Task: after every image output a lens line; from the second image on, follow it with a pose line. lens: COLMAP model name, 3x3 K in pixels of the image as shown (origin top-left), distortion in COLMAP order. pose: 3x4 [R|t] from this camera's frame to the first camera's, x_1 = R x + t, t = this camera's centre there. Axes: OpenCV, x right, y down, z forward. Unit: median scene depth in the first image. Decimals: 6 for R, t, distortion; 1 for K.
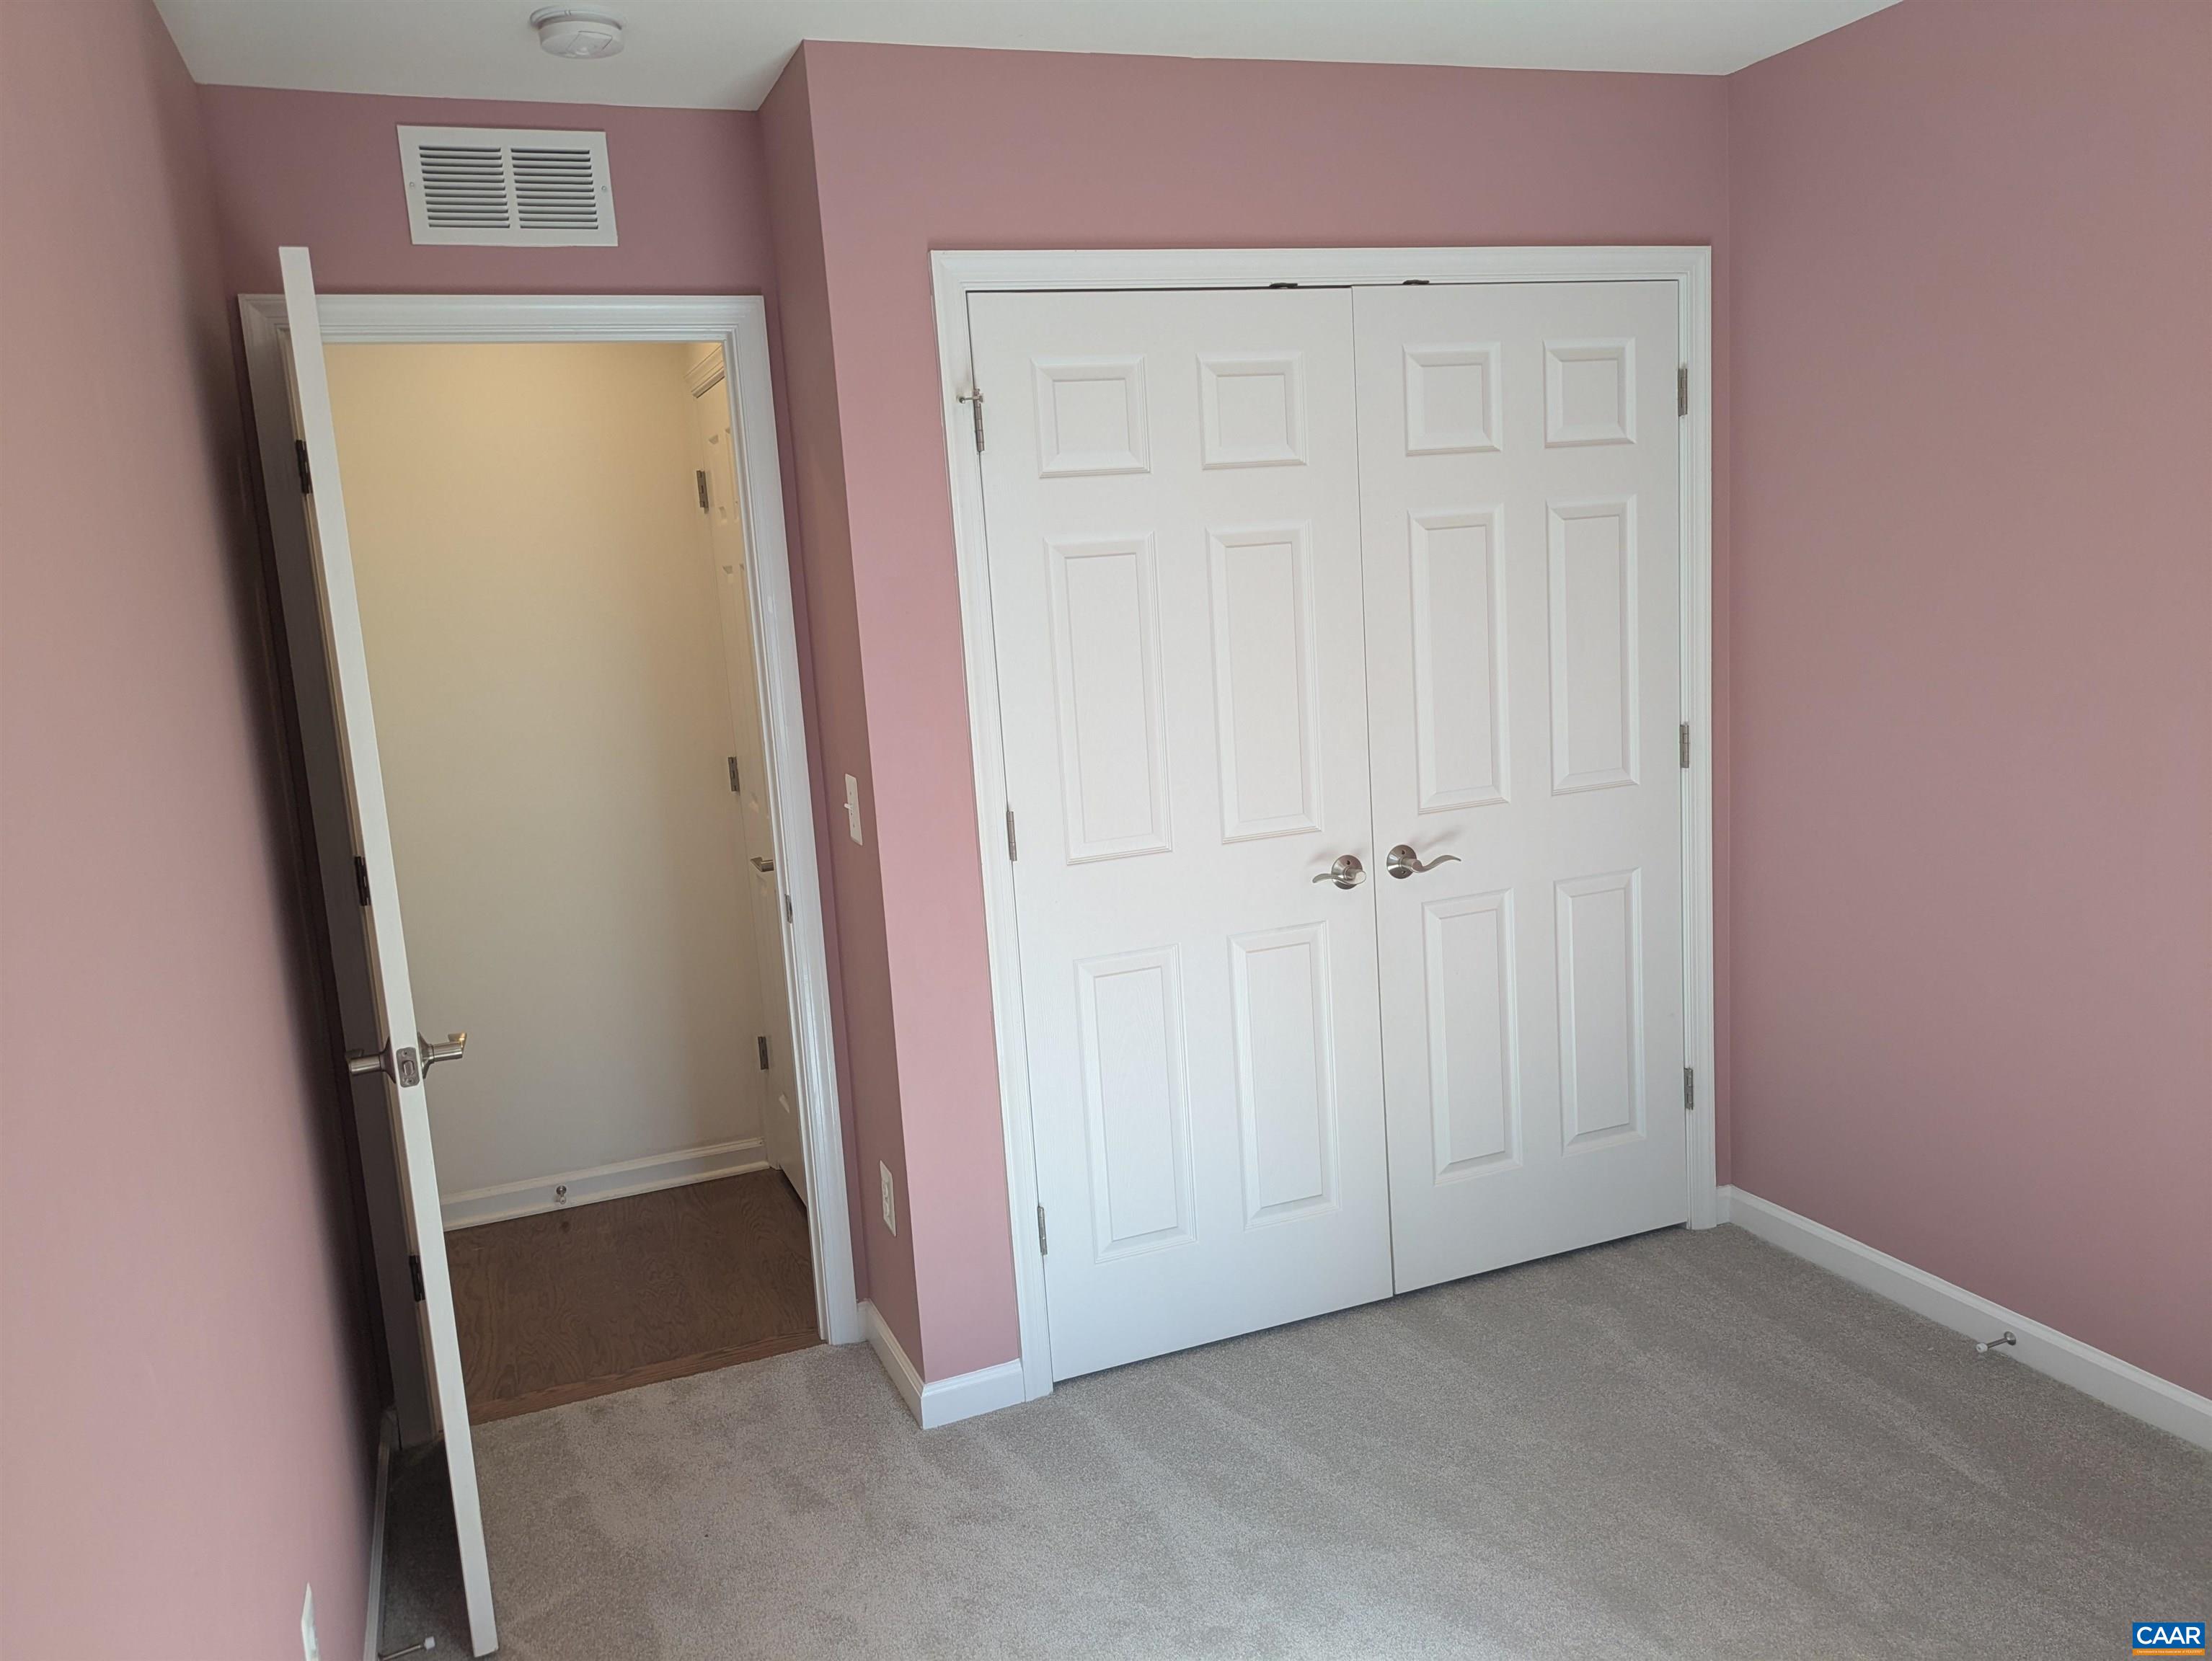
lens RADIAL K [[1671.9, 0, 1114.3], [0, 1671.9, 876.2], [0, 0, 1]] dist [0.062321, -0.068546]
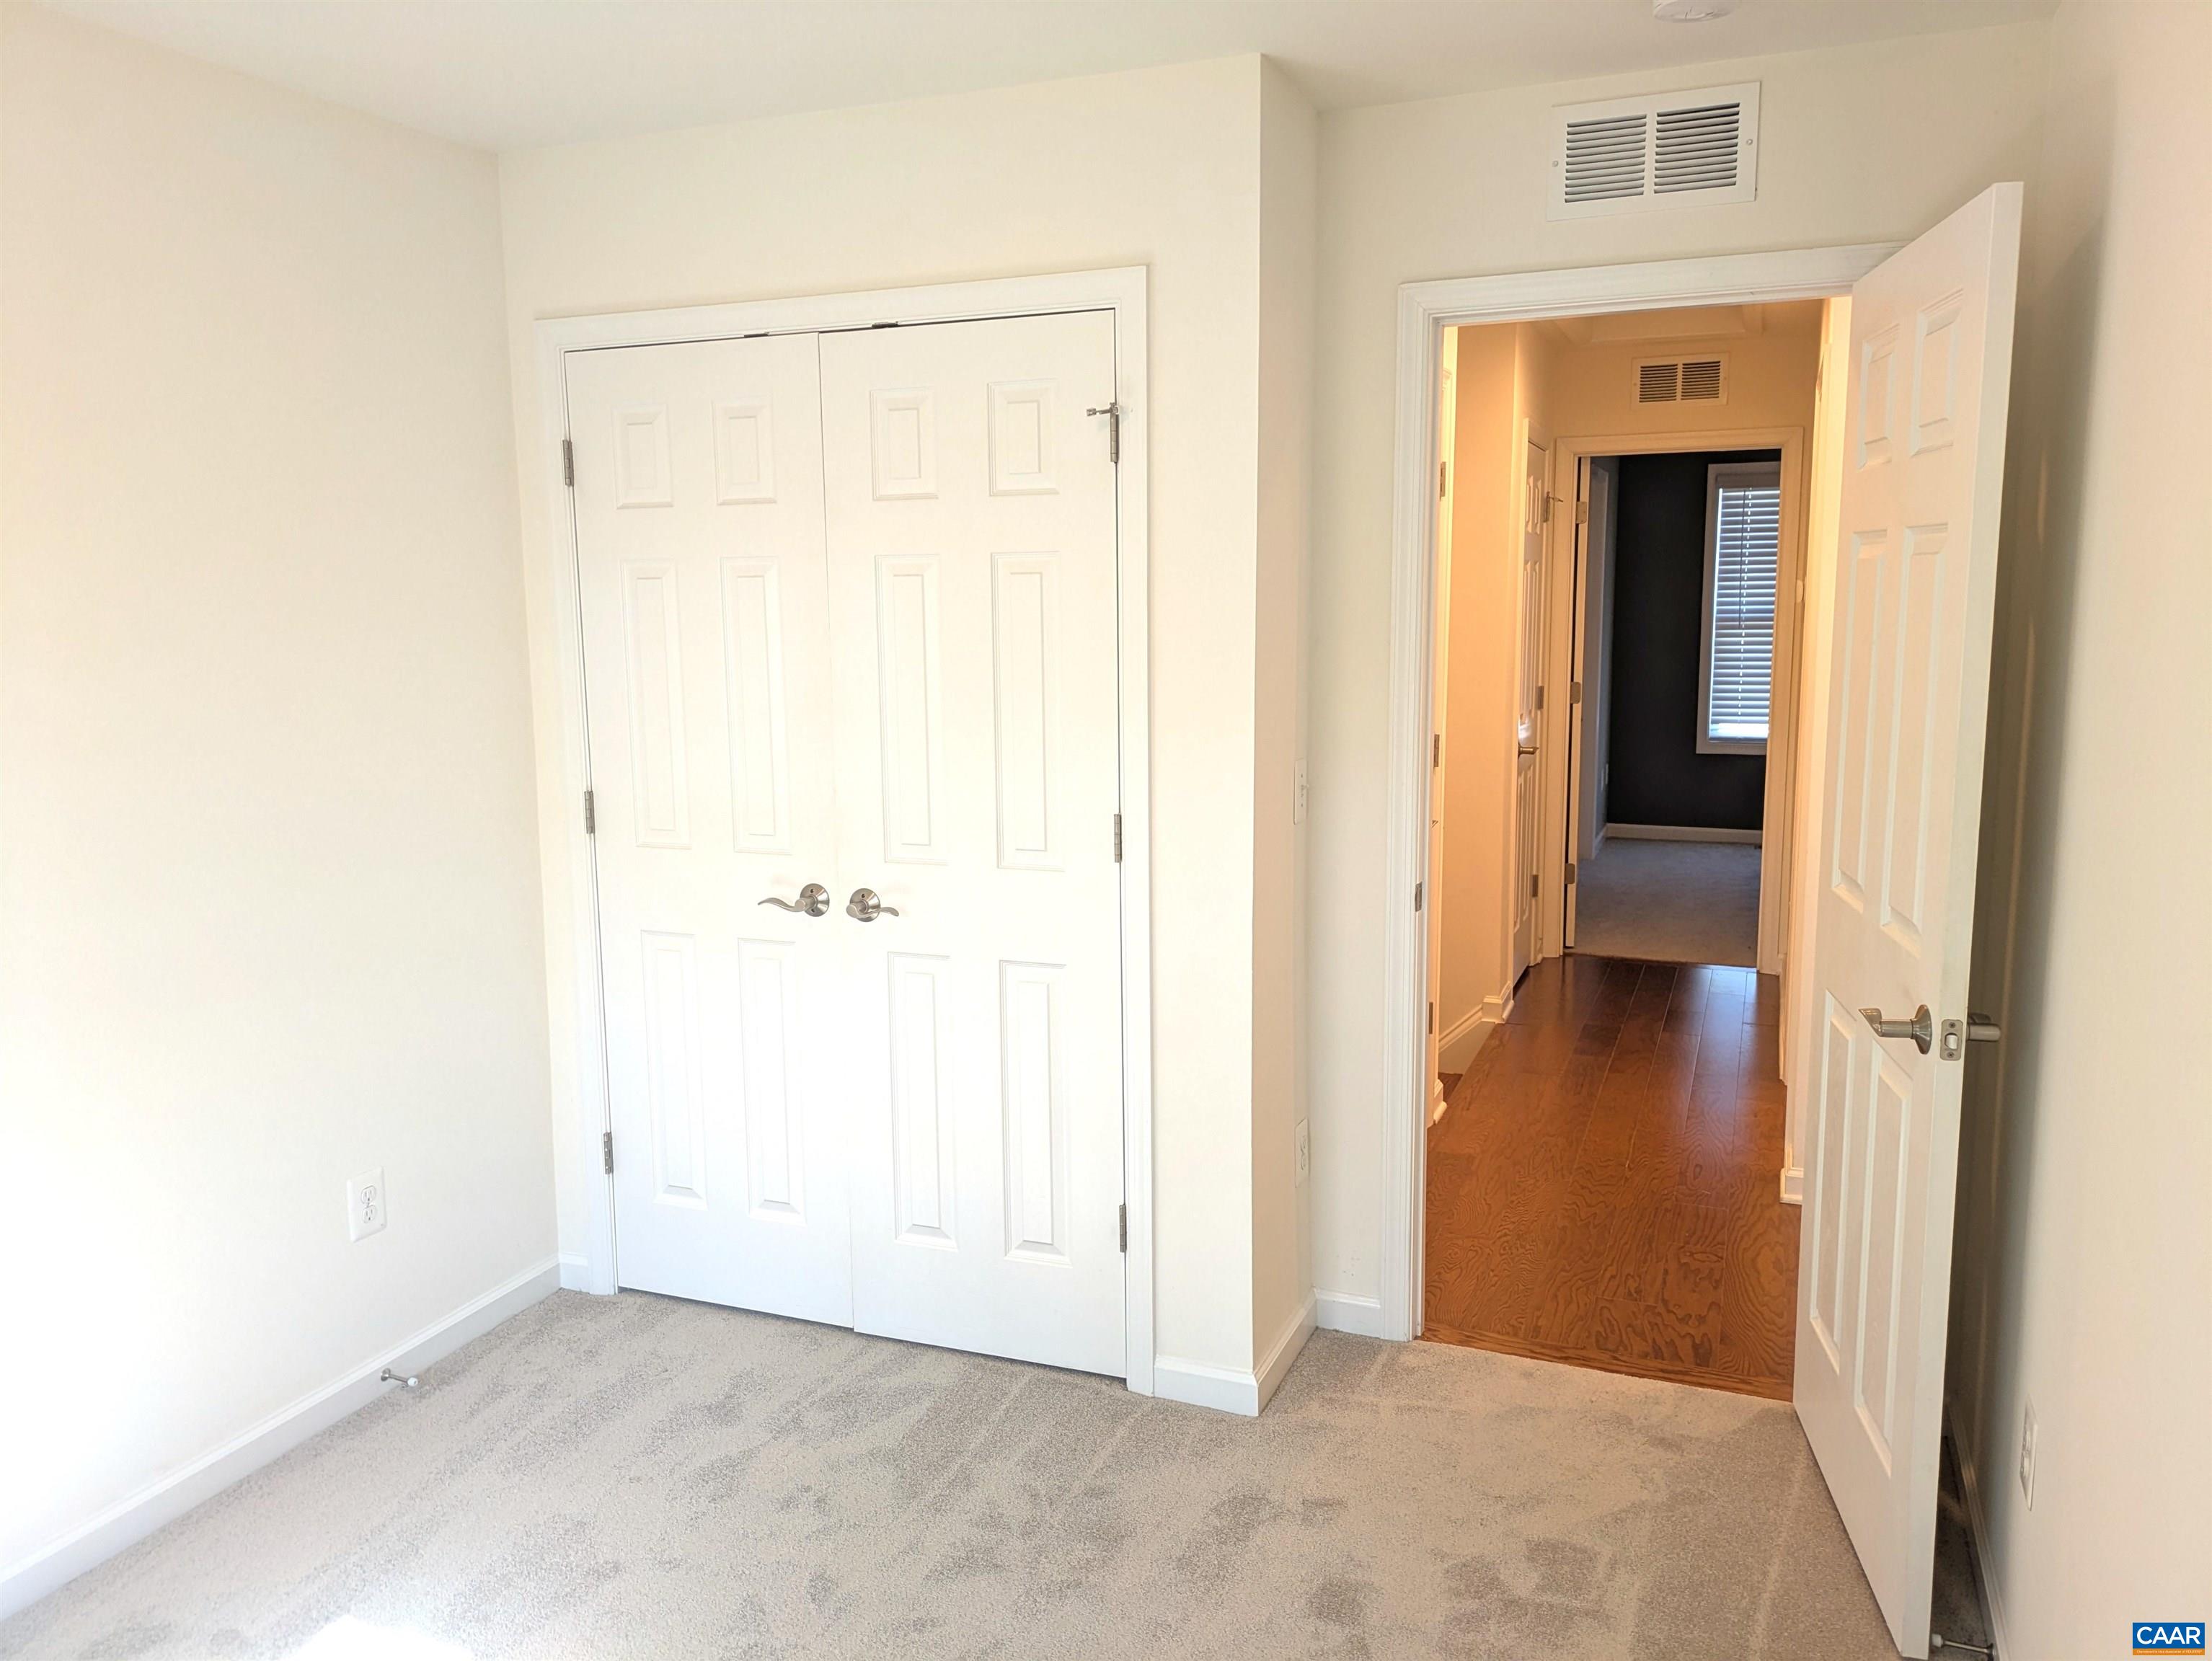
lens RADIAL K [[1724.1, 0, 1107.7], [0, 1724.1, 867.3], [0, 0, 1]] dist [0.004279, 0.002576]
pose [[0.698925, 0.174190, -0.693659, 0.201825], [-0.161428, 0.983280, 0.084265, -0.028697], [0.696739, 0.053081, 0.715358, 0.075547]]
